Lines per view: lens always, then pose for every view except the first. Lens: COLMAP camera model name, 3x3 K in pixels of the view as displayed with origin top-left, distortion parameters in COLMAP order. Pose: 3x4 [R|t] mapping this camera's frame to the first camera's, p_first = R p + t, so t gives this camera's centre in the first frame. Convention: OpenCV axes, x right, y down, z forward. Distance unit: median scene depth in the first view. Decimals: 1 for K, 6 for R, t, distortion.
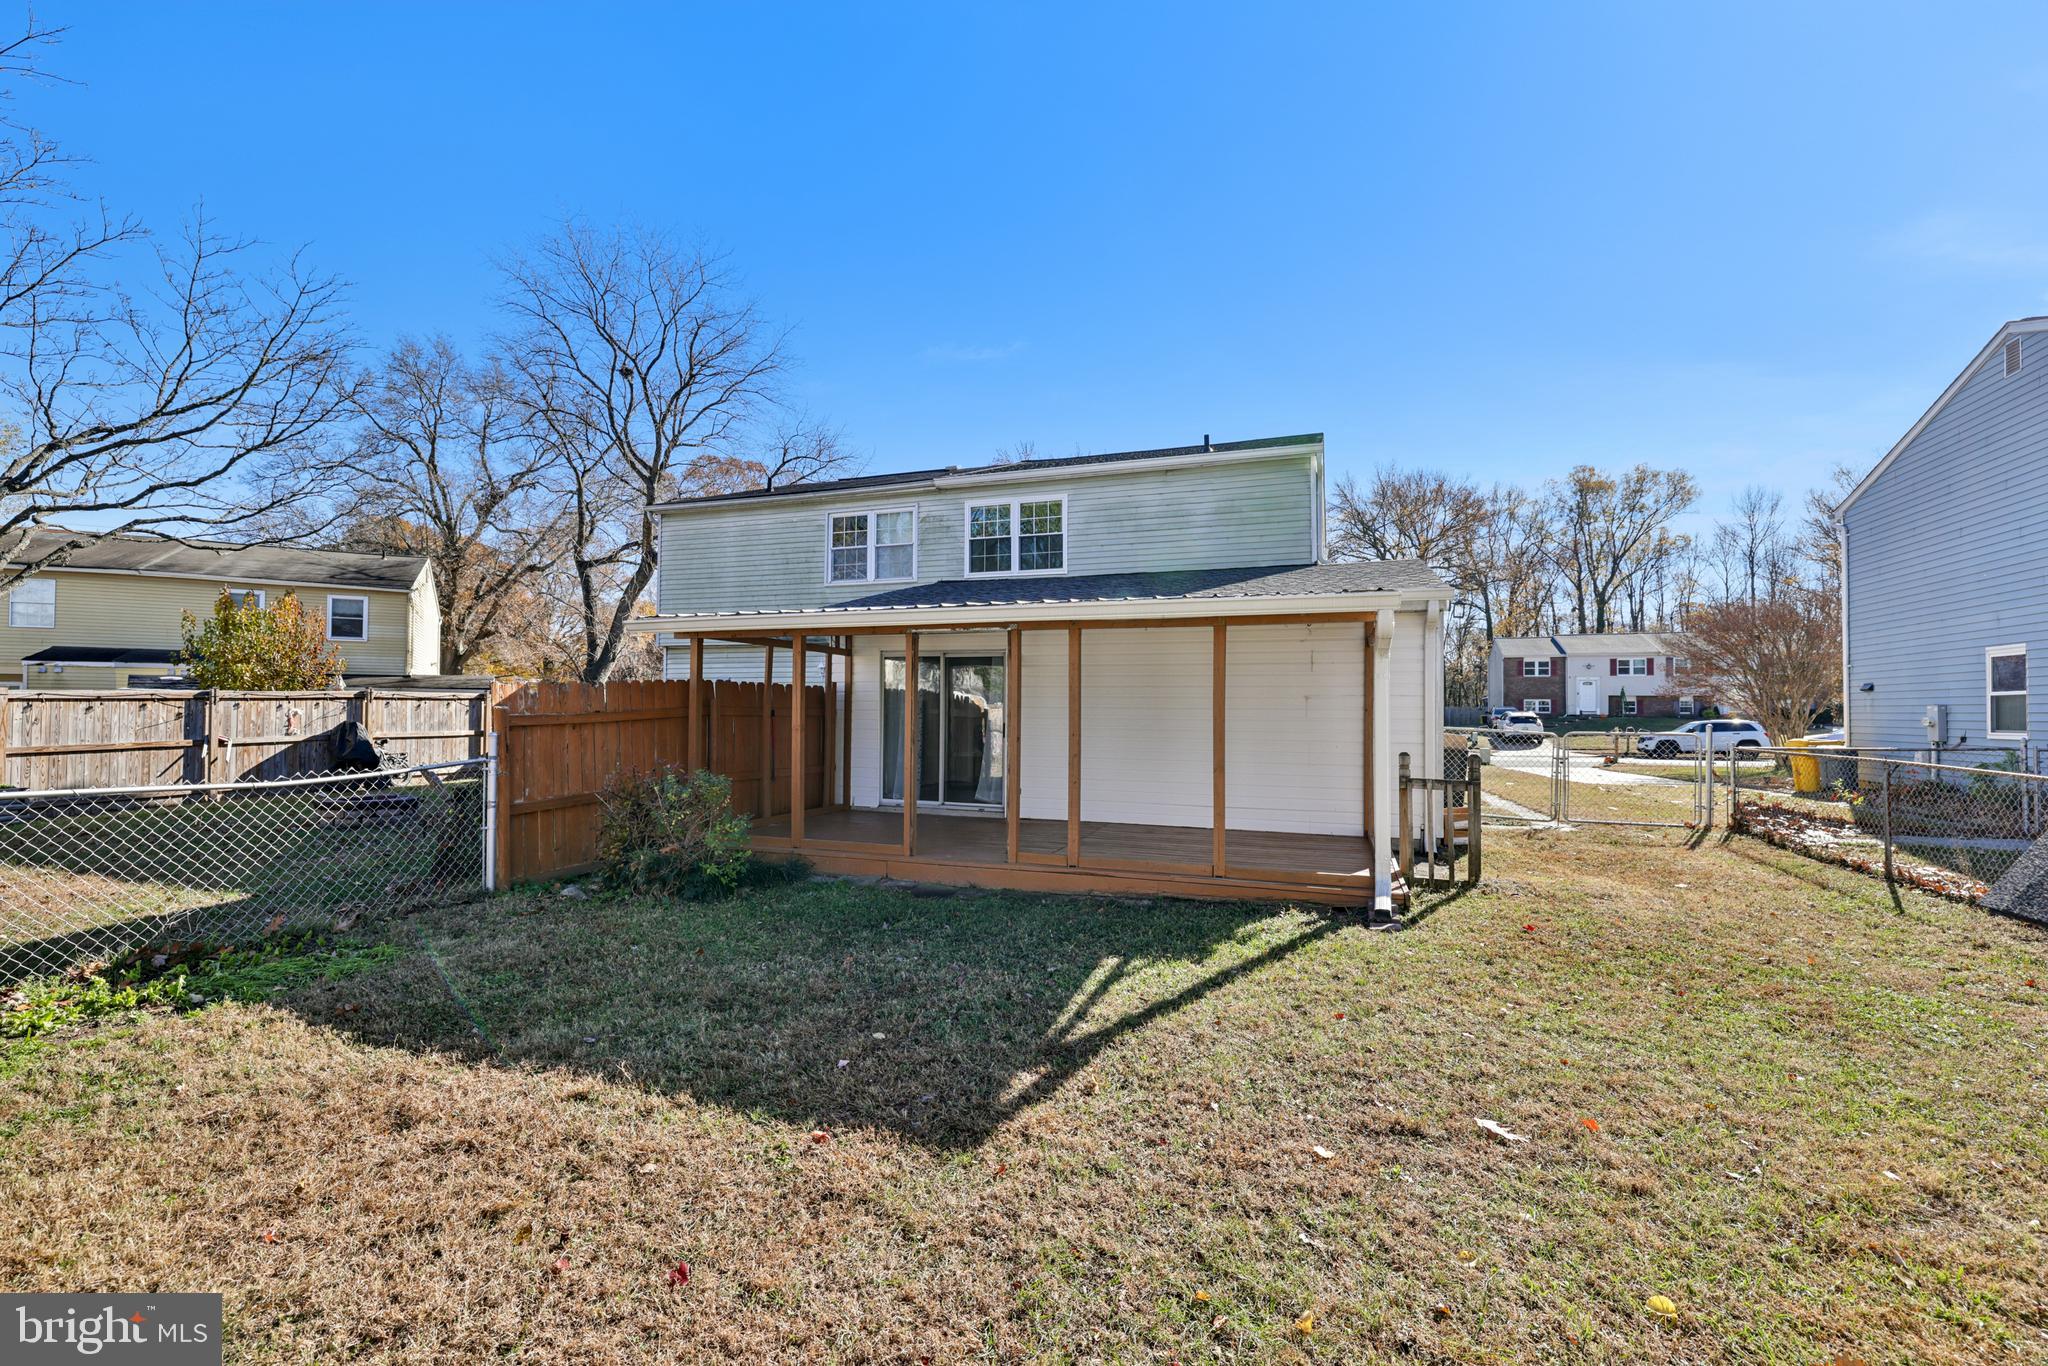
lens RADIAL K [[871.4, 0, 1018.8], [0, 871.4, 688.6], [0, 0, 1]] dist [0.000017, 0.000042]
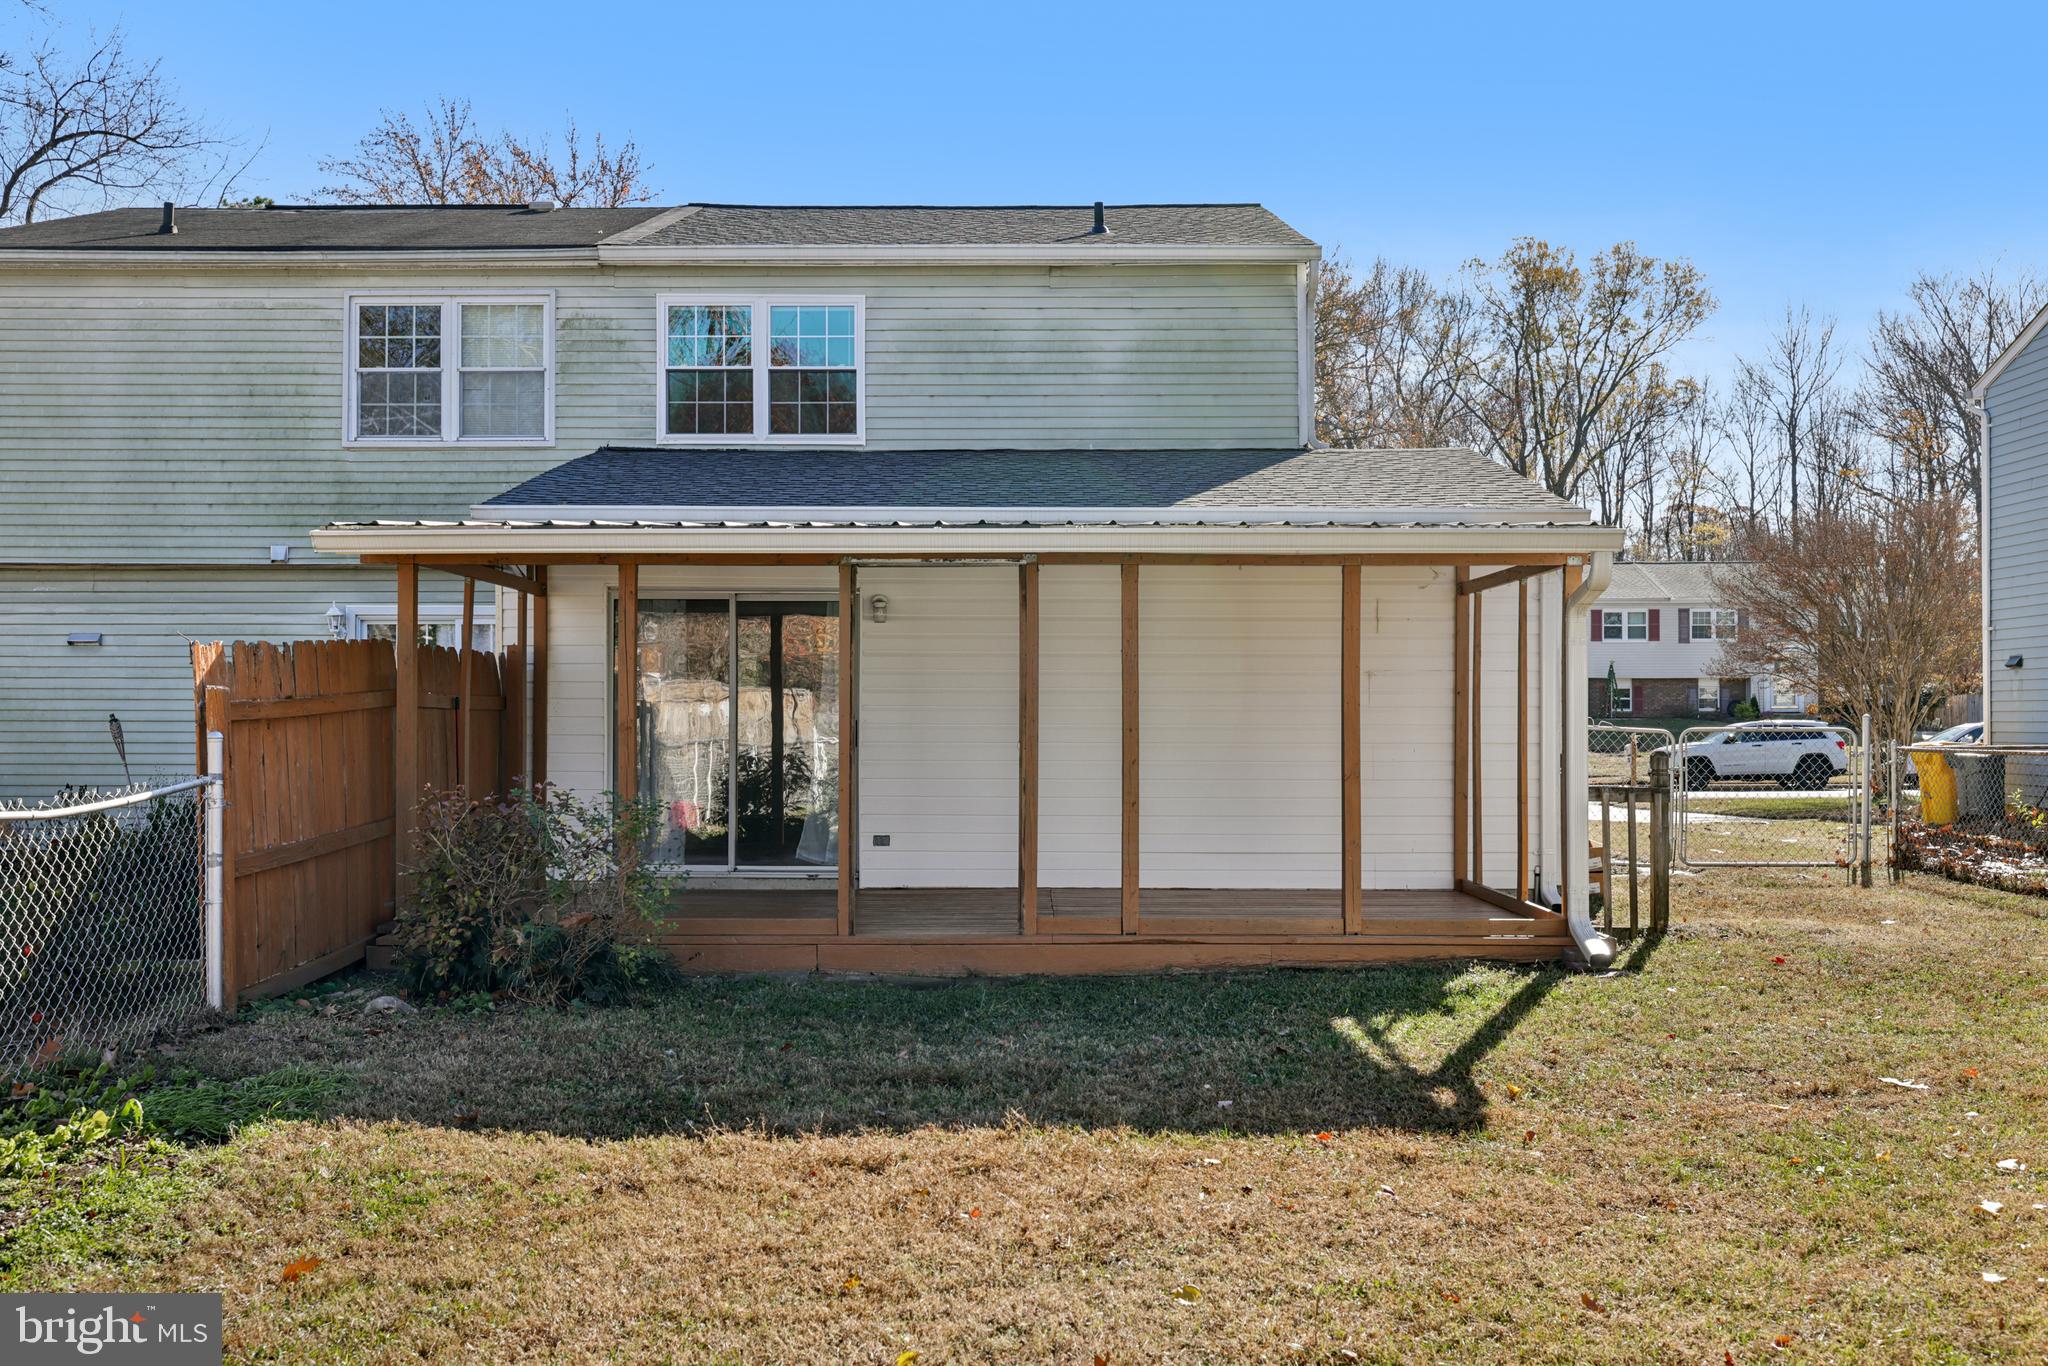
lens RADIAL K [[2000.1, 0, 1024.0], [0, 2000.1, 683.0], [0, 0, 1]] dist [0.003010, -0.004092]
pose [[0.942090, -0.001251, 0.335357, -0.250413], [-0.001855, 0.999958, 0.008941, 0.002779], [-0.335354, -0.009046, 0.942049, -0.179590]]
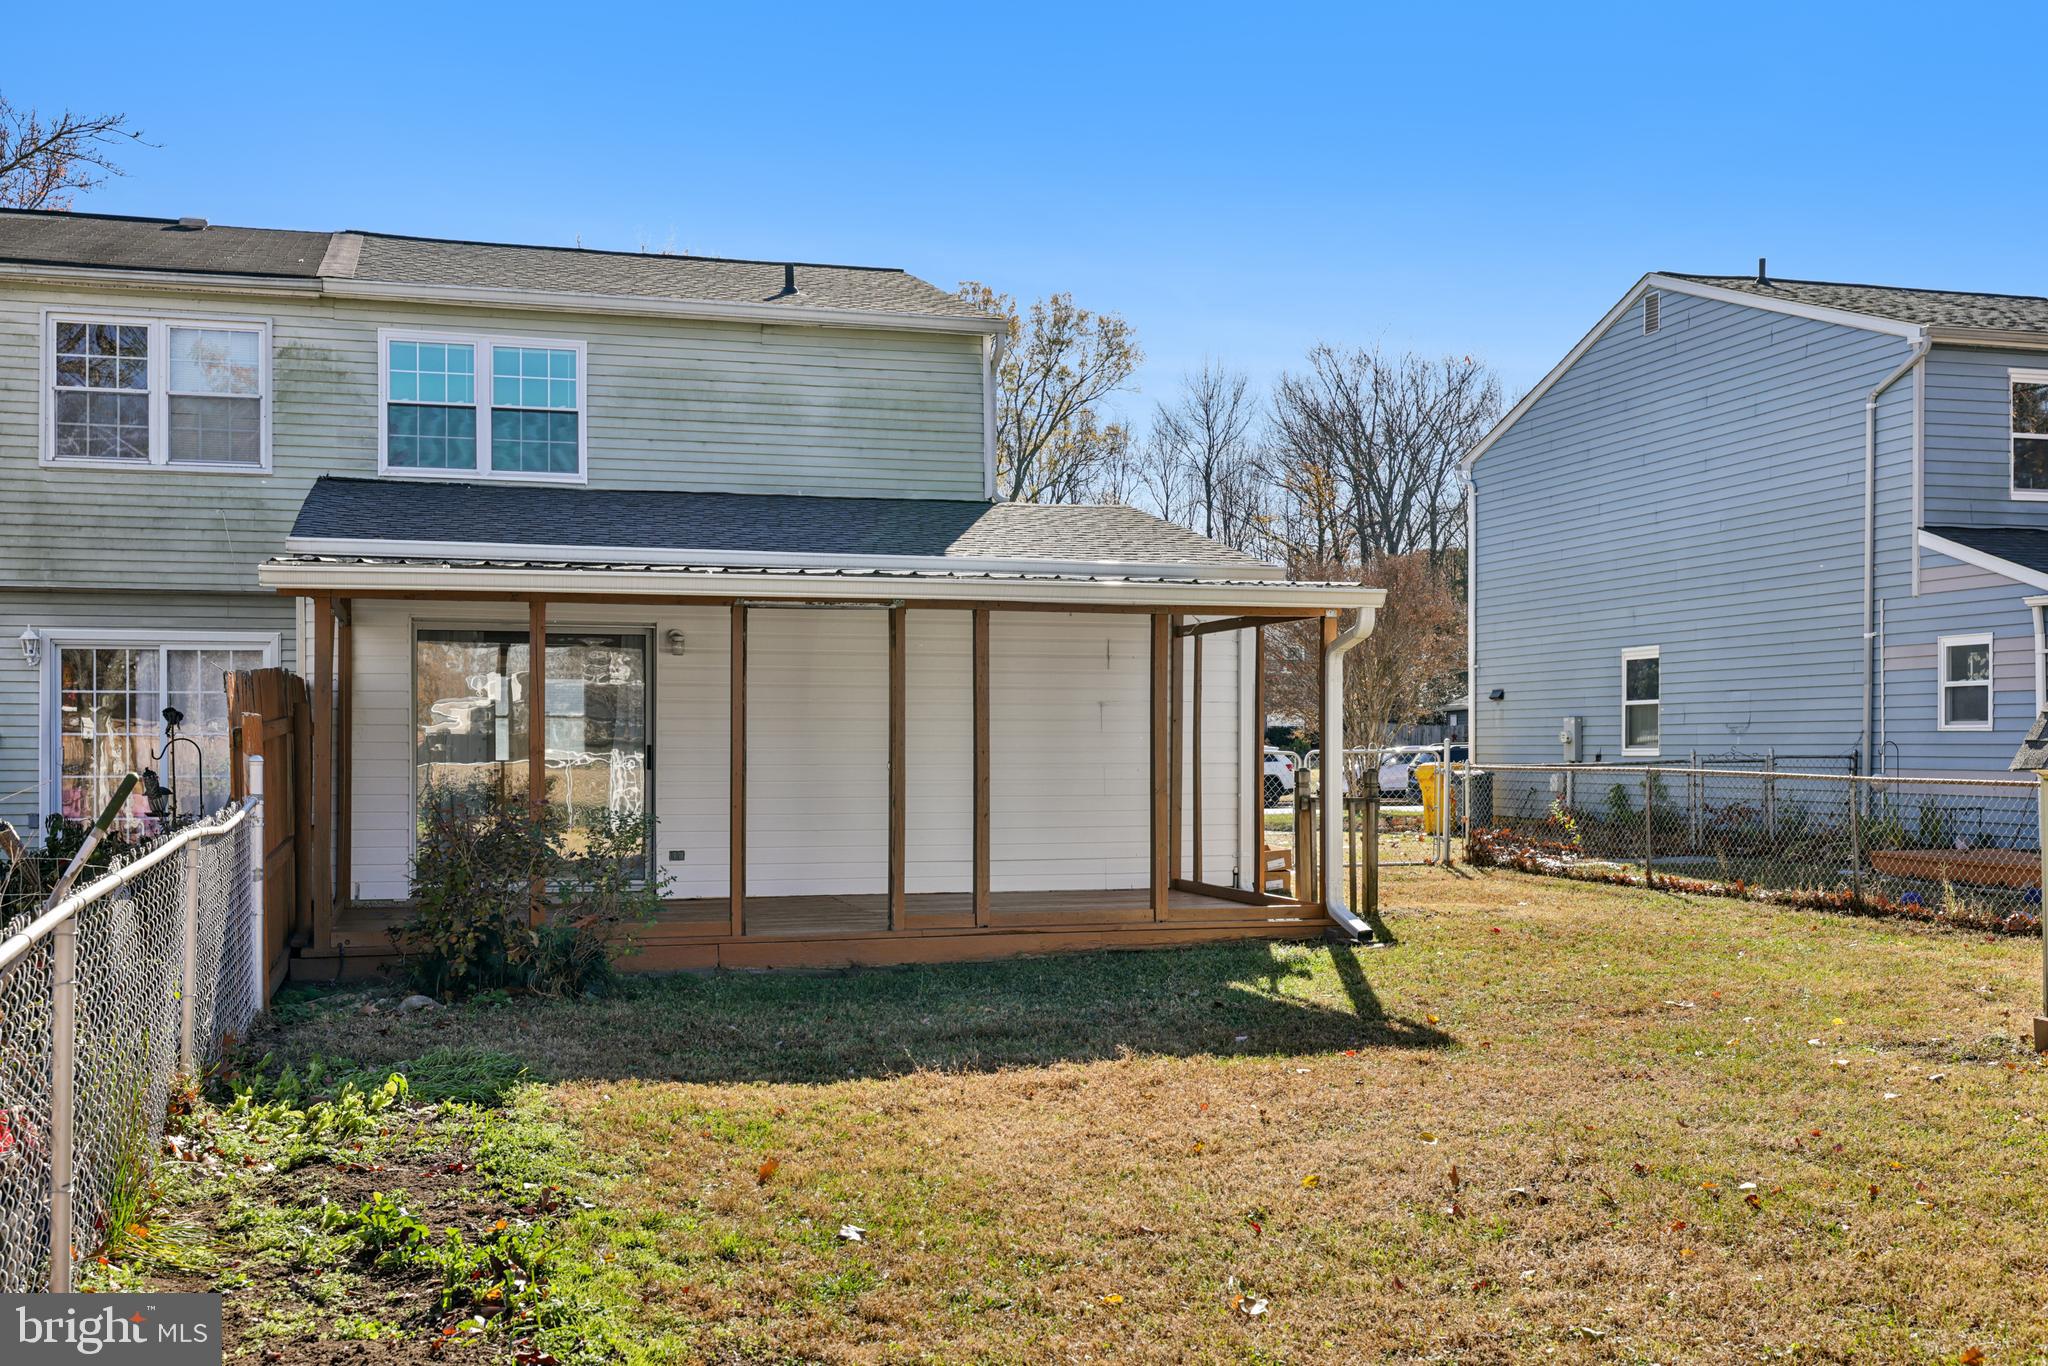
lens RADIAL K [[2004.5, 0, 1038.0], [0, 2004.5, 731.0], [0, 0, 1]] dist [0.001847, 0.004096]
pose [[0.801387, -0.004895, 0.598127, -0.460174], [-0.007534, 0.999805, 0.018276, 0.001590], [-0.598099, -0.019153, 0.801193, -0.202192]]
